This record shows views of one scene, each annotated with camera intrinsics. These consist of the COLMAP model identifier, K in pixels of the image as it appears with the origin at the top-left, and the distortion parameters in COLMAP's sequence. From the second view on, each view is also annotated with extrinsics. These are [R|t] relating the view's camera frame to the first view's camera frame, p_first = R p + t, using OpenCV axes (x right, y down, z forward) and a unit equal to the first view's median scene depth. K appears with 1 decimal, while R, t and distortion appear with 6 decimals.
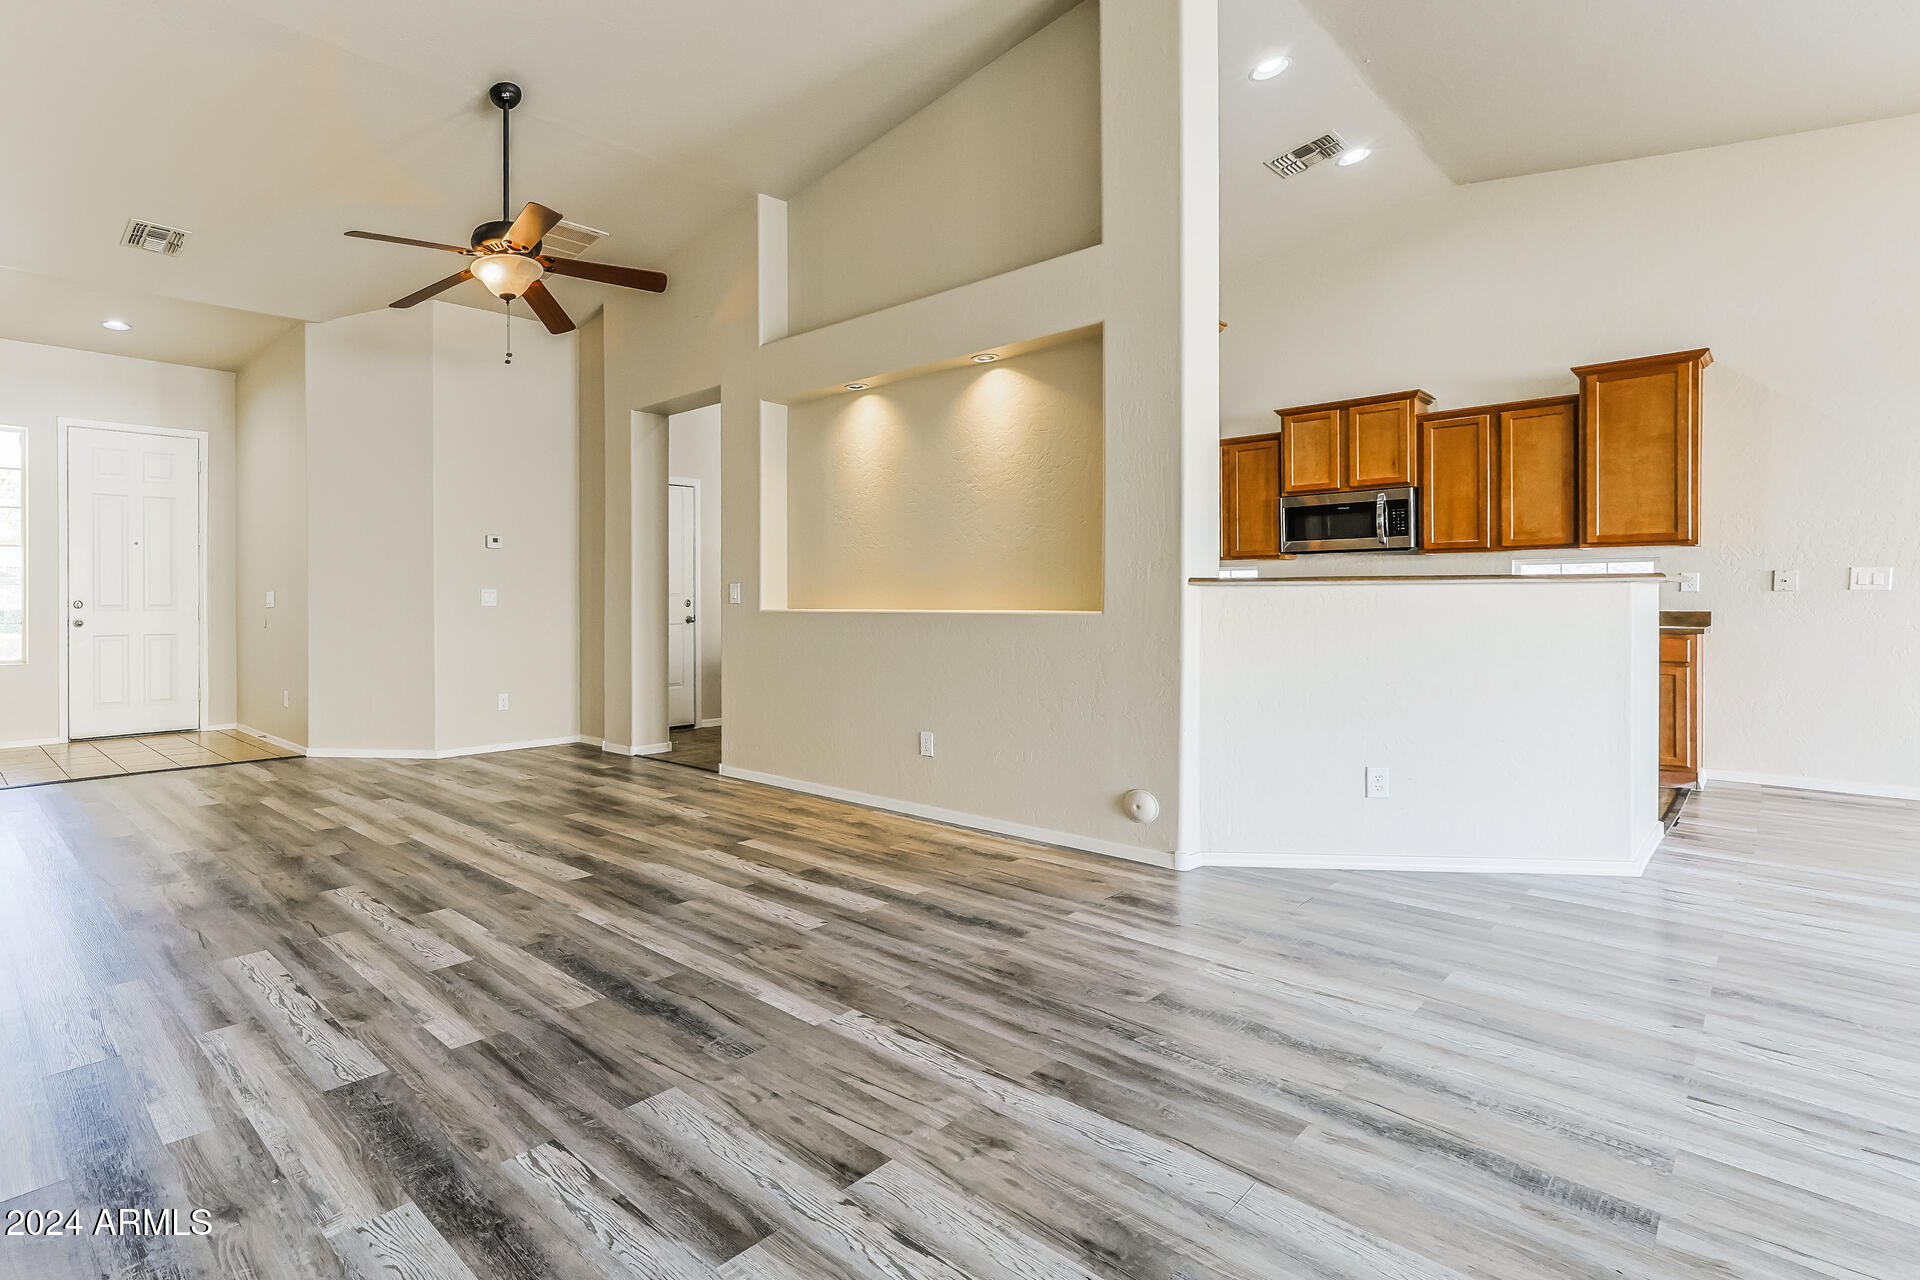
lens RADIAL K [[882.0, 0, 944.3], [0, 882.0, 626.3], [0, 0, 1]] dist [0.000827, 0.002059]
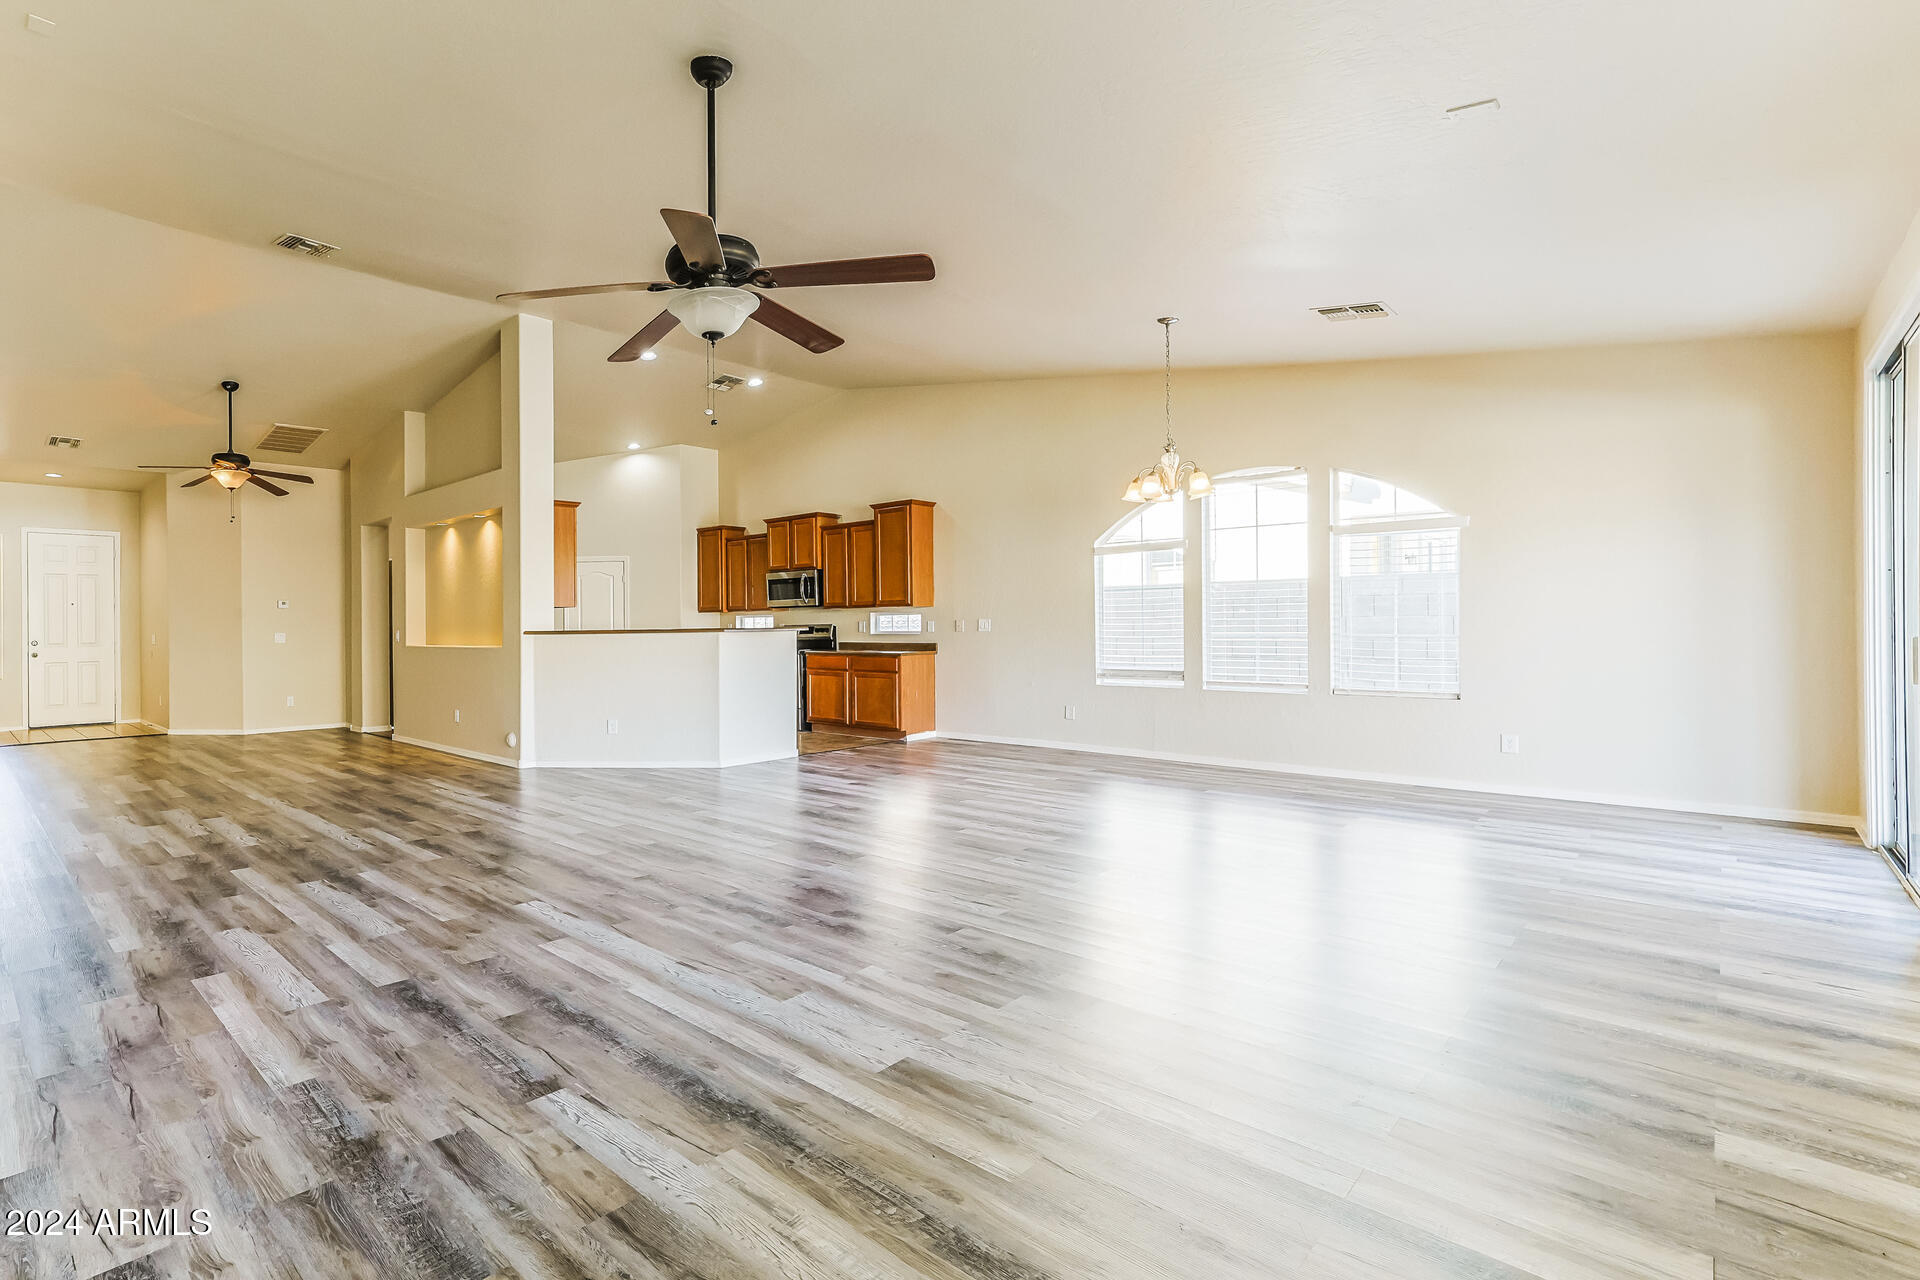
lens RADIAL K [[882.0, 0, 951.9], [0, 882.0, 649.2], [0, 0, 1]] dist [0.000827, 0.002059]
pose [[0.999955, -0.006158, -0.007269, 0.784178], [0.006143, 0.999979, -0.002160, -0.000343], [0.007282, 0.002115, 0.999971, -0.667473]]
